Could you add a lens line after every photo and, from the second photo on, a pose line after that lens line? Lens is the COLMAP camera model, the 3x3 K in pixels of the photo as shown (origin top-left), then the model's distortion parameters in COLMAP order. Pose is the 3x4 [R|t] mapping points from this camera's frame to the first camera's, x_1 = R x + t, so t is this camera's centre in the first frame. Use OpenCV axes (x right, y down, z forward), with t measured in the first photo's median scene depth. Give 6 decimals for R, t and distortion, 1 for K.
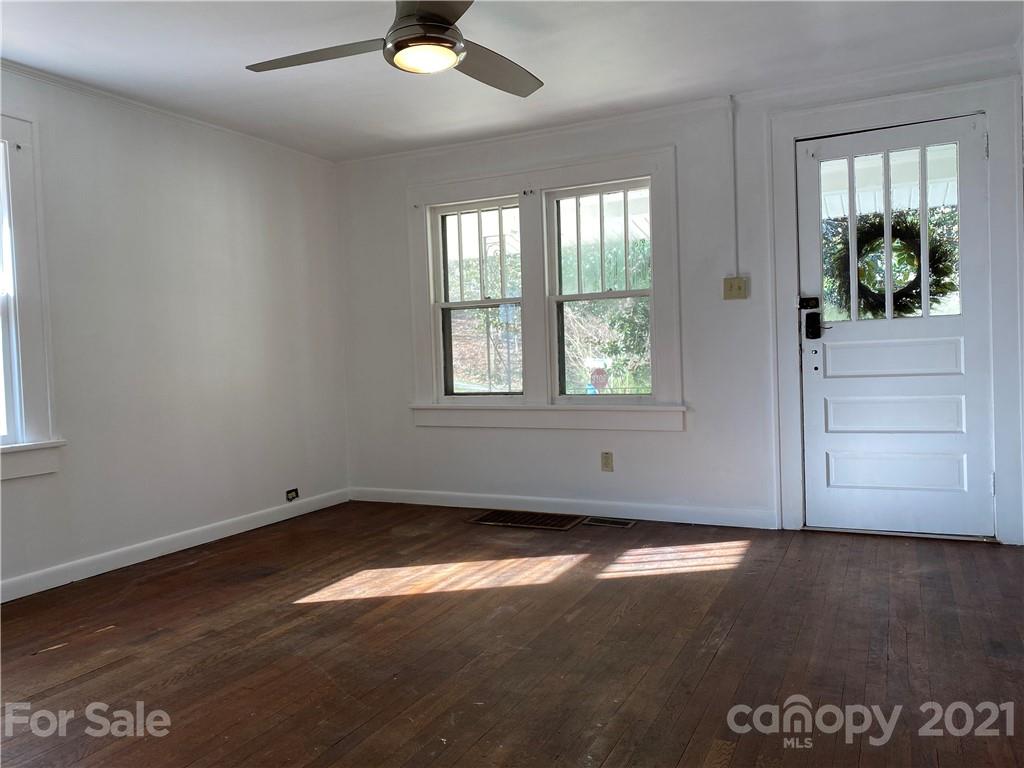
lens RADIAL K [[774.4, 0, 515.4], [0, 774.4, 350.5], [0, 0, 1]] dist [0.129516, -0.279071]
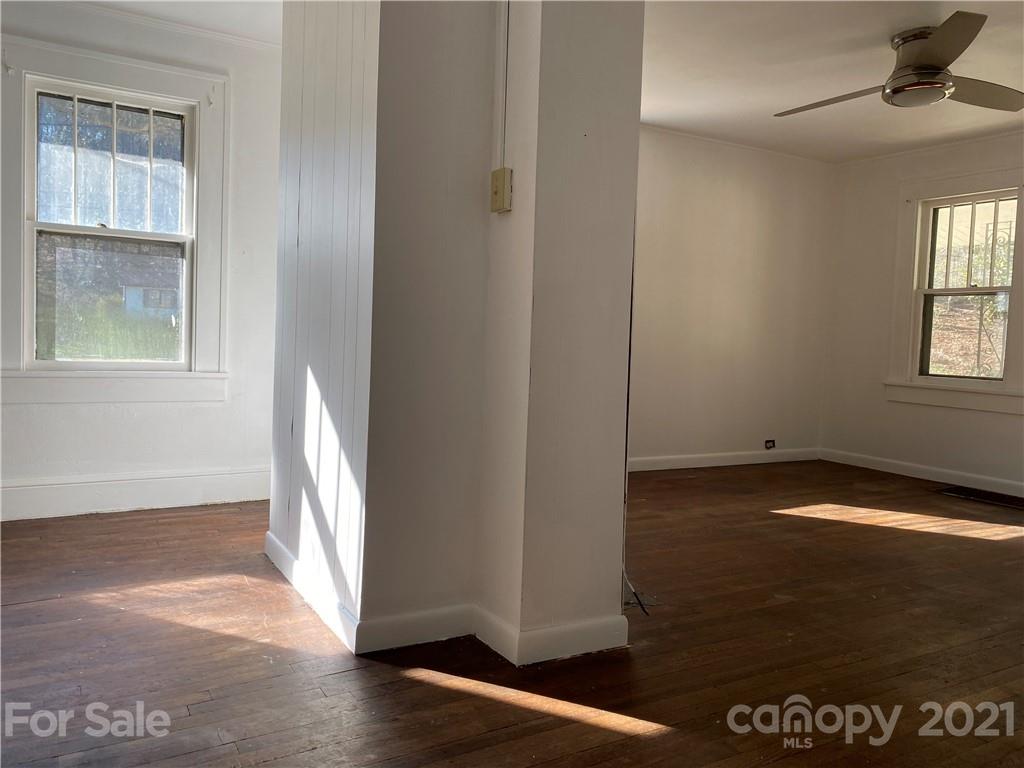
lens RADIAL K [[750.9, 0, 512.0], [0, 750.9, 384.0], [0, 0, 1]] dist [0.000143, 0.002779]
pose [[0.817074, 0.103061, -0.567247, 0.045158], [-0.062725, 0.993943, 0.090235, 0.012214], [0.573111, -0.038148, 0.818589, -0.205532]]
